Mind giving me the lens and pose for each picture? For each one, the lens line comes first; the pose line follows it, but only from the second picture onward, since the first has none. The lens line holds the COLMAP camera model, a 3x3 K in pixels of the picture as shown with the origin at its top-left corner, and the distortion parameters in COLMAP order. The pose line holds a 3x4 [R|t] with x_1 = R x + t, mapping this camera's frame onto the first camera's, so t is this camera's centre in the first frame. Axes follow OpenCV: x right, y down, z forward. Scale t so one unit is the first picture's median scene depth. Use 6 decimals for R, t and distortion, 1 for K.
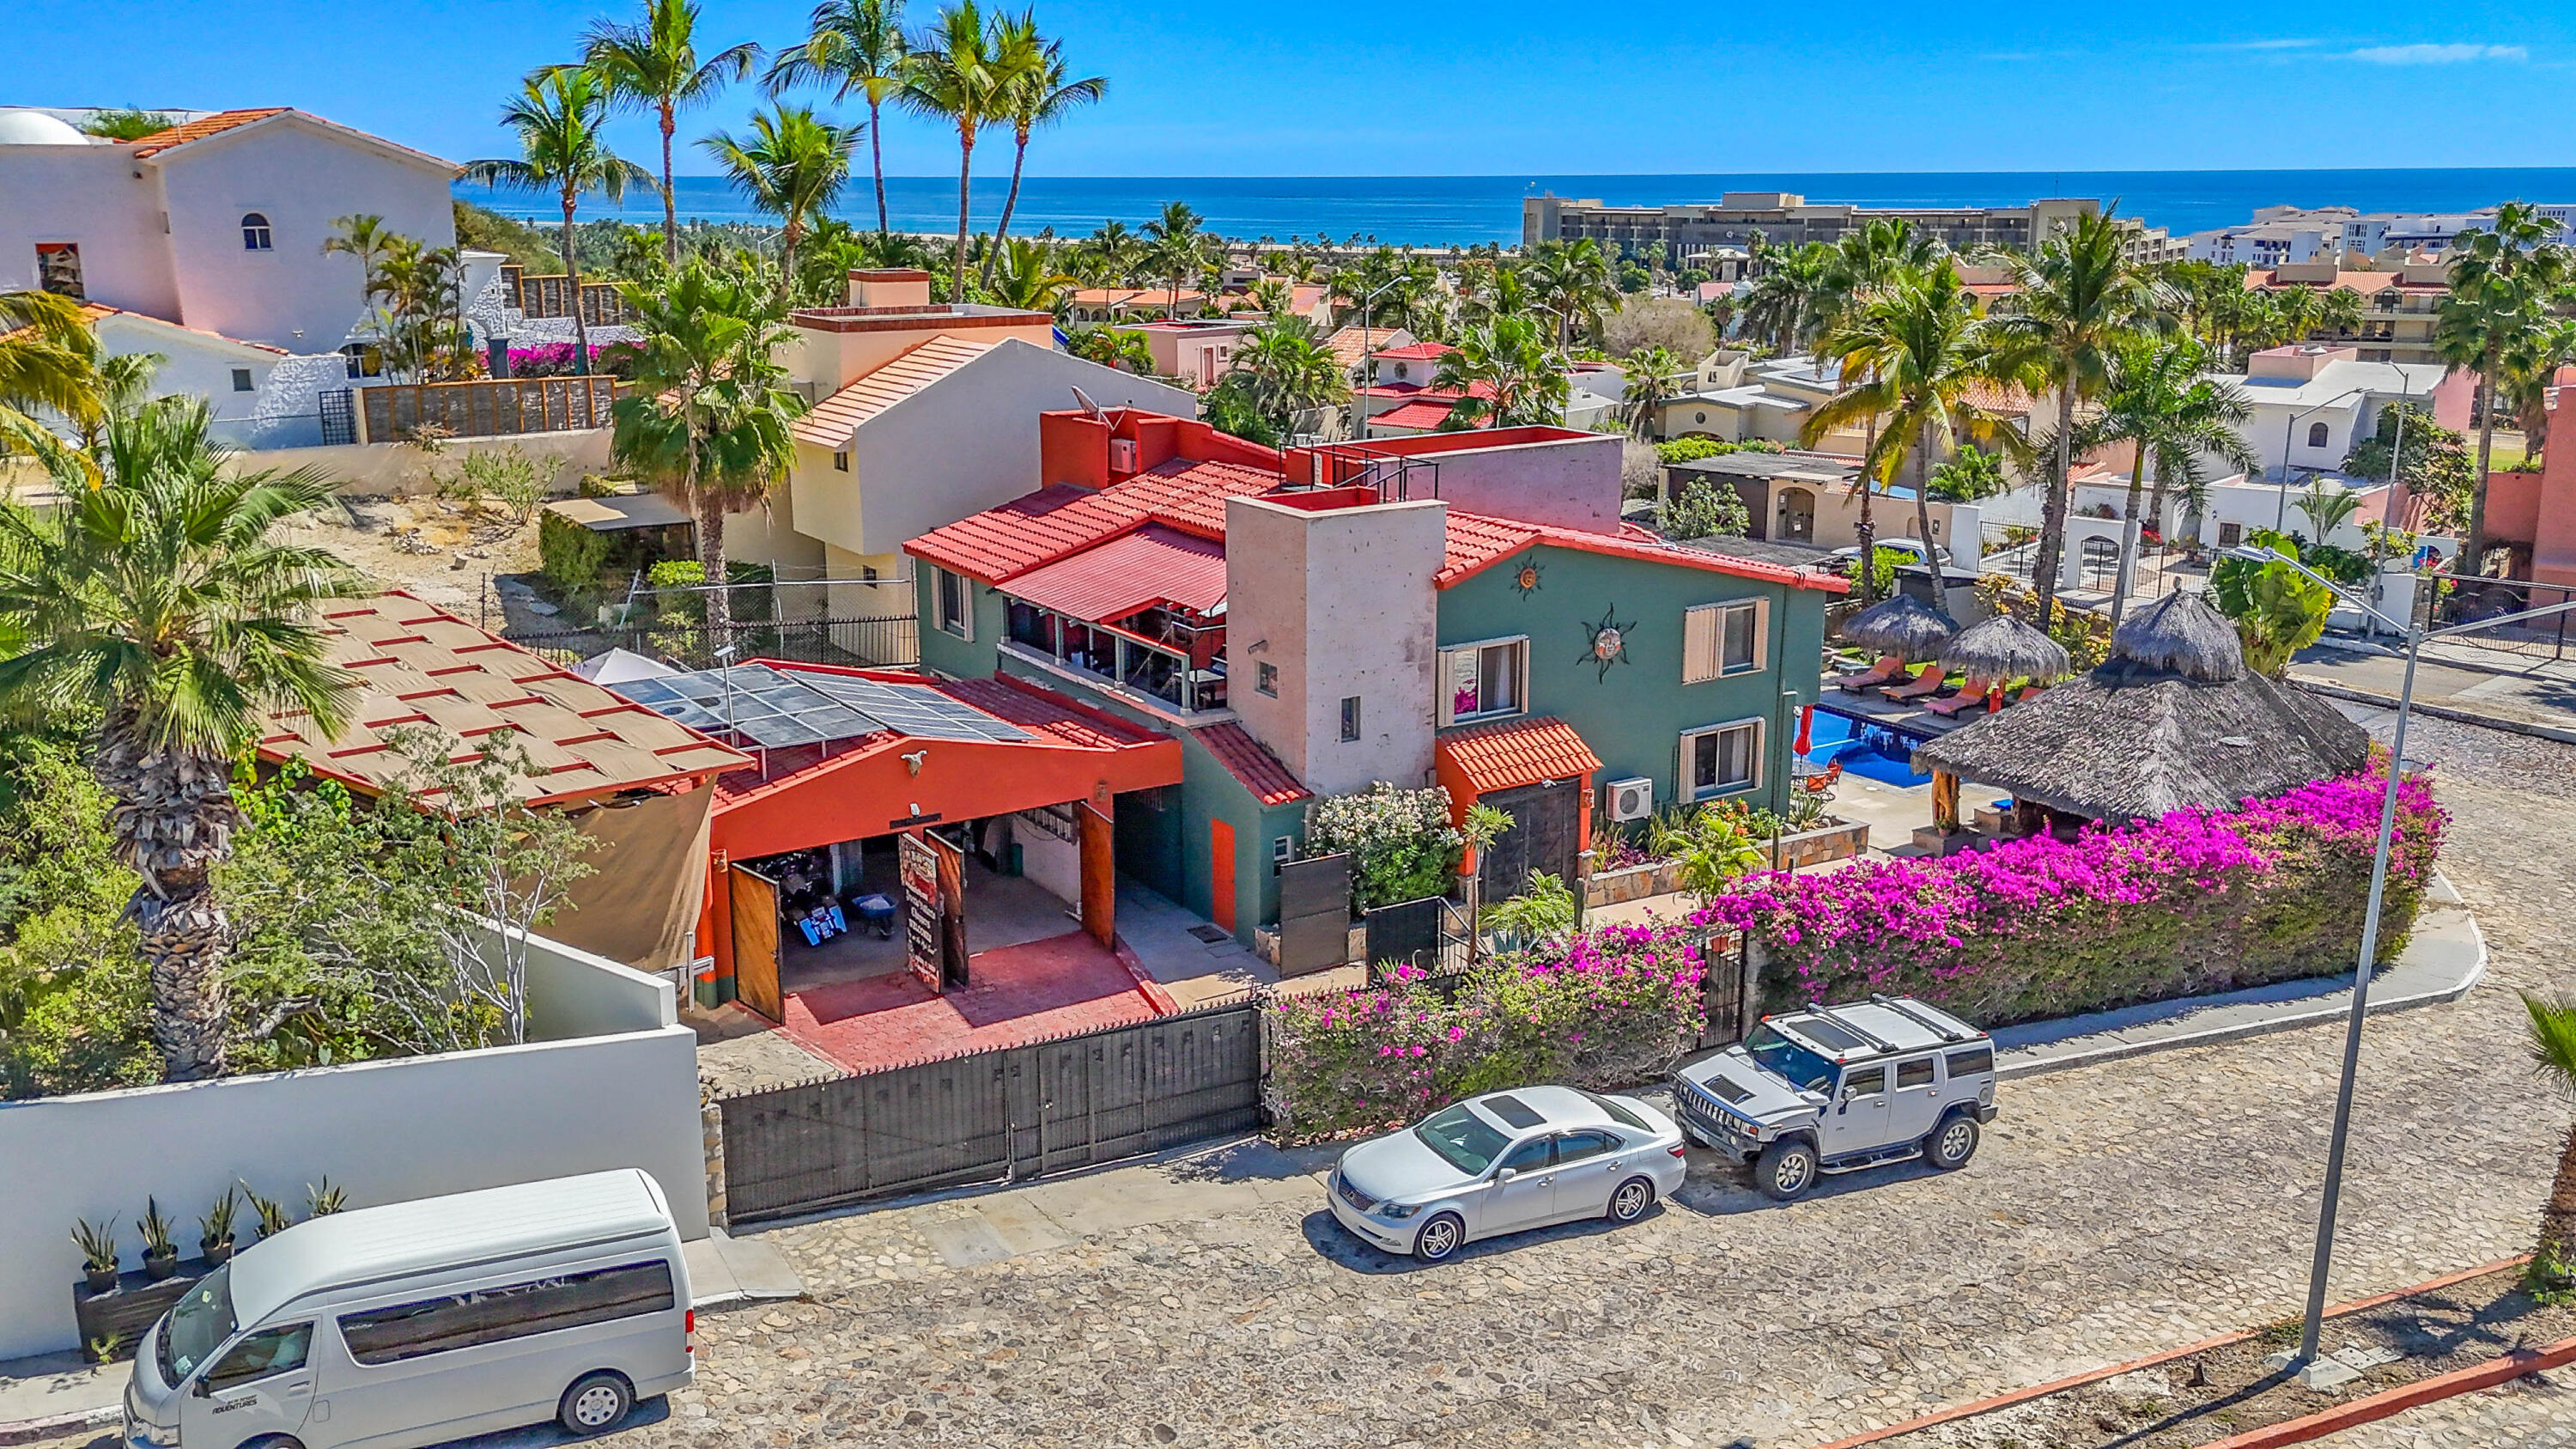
lens RADIAL K [[2281.8, 0, 1272.1], [0, 2281.8, 725.2], [0, 0, 1]] dist [0.046548, -0.016015]
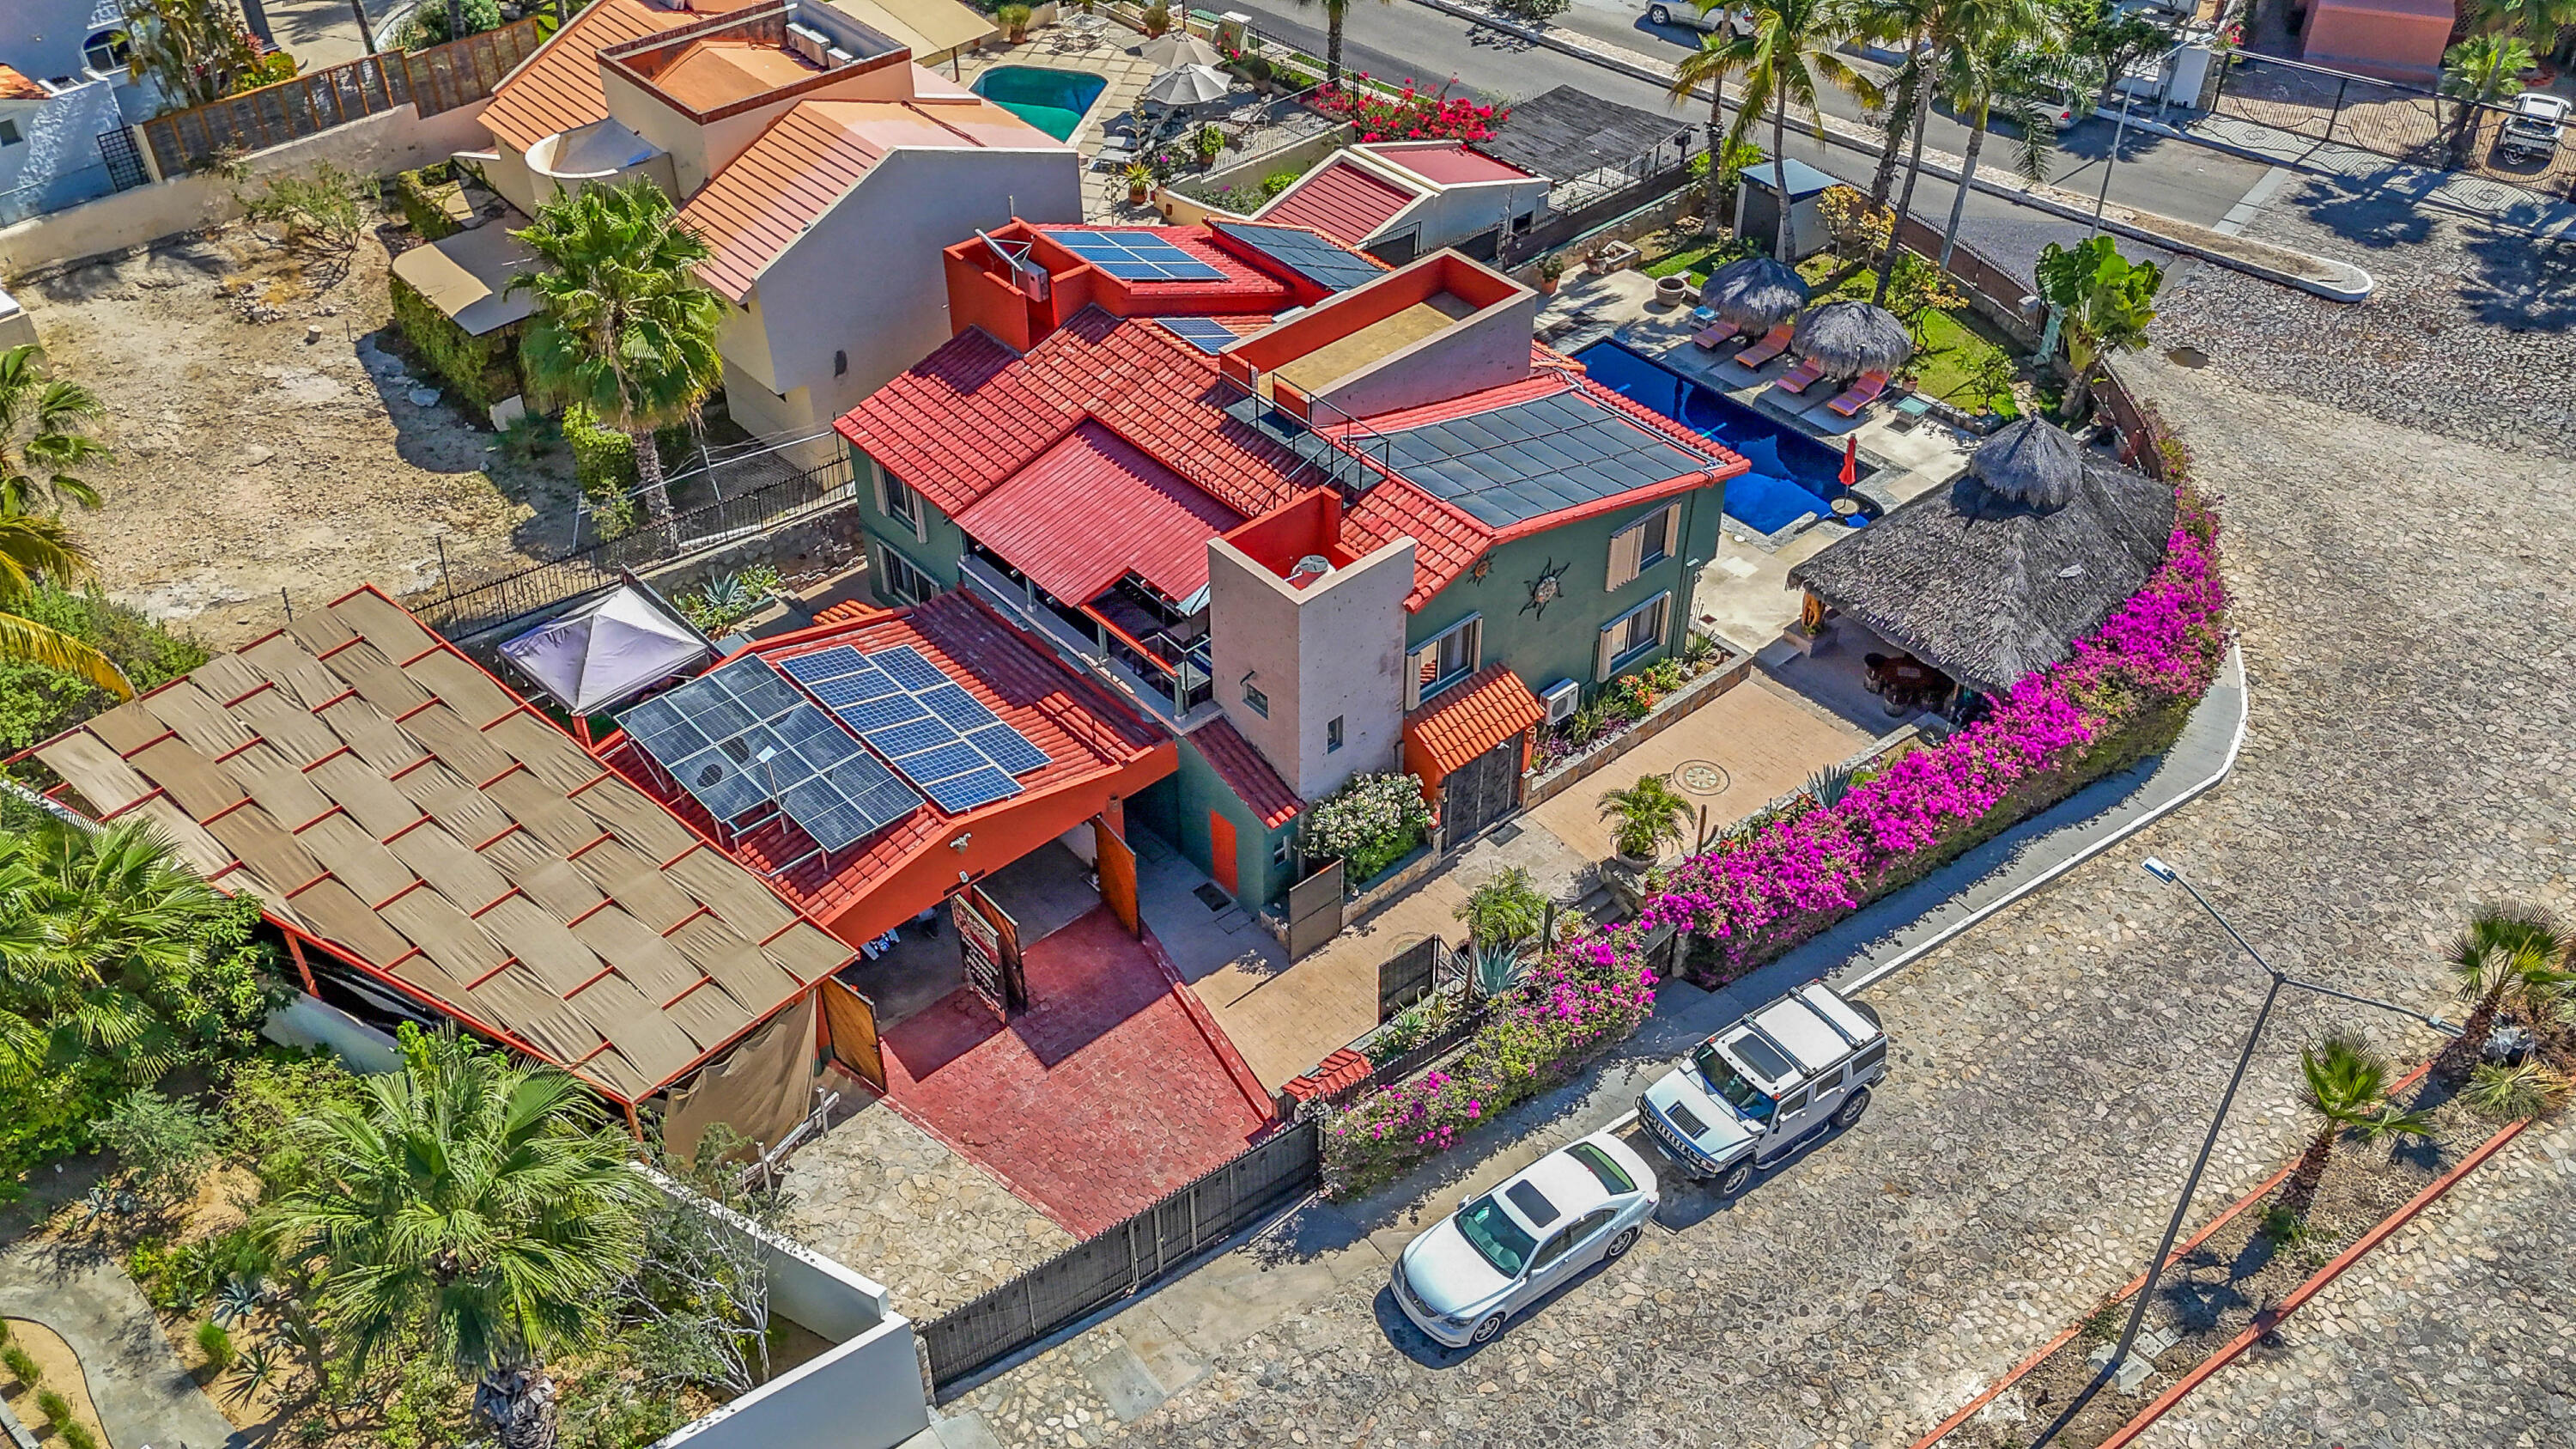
lens RADIAL K [[2281.8, 0, 1283.1], [0, 2281.8, 771.6], [0, 0, 1]] dist [0.046548, -0.016015]
pose [[0.988853, -0.100280, 0.110064, -0.120199], [0.040981, 0.893949, 0.446290, -0.505824], [-0.143146, -0.436805, 0.888094, 0.004668]]
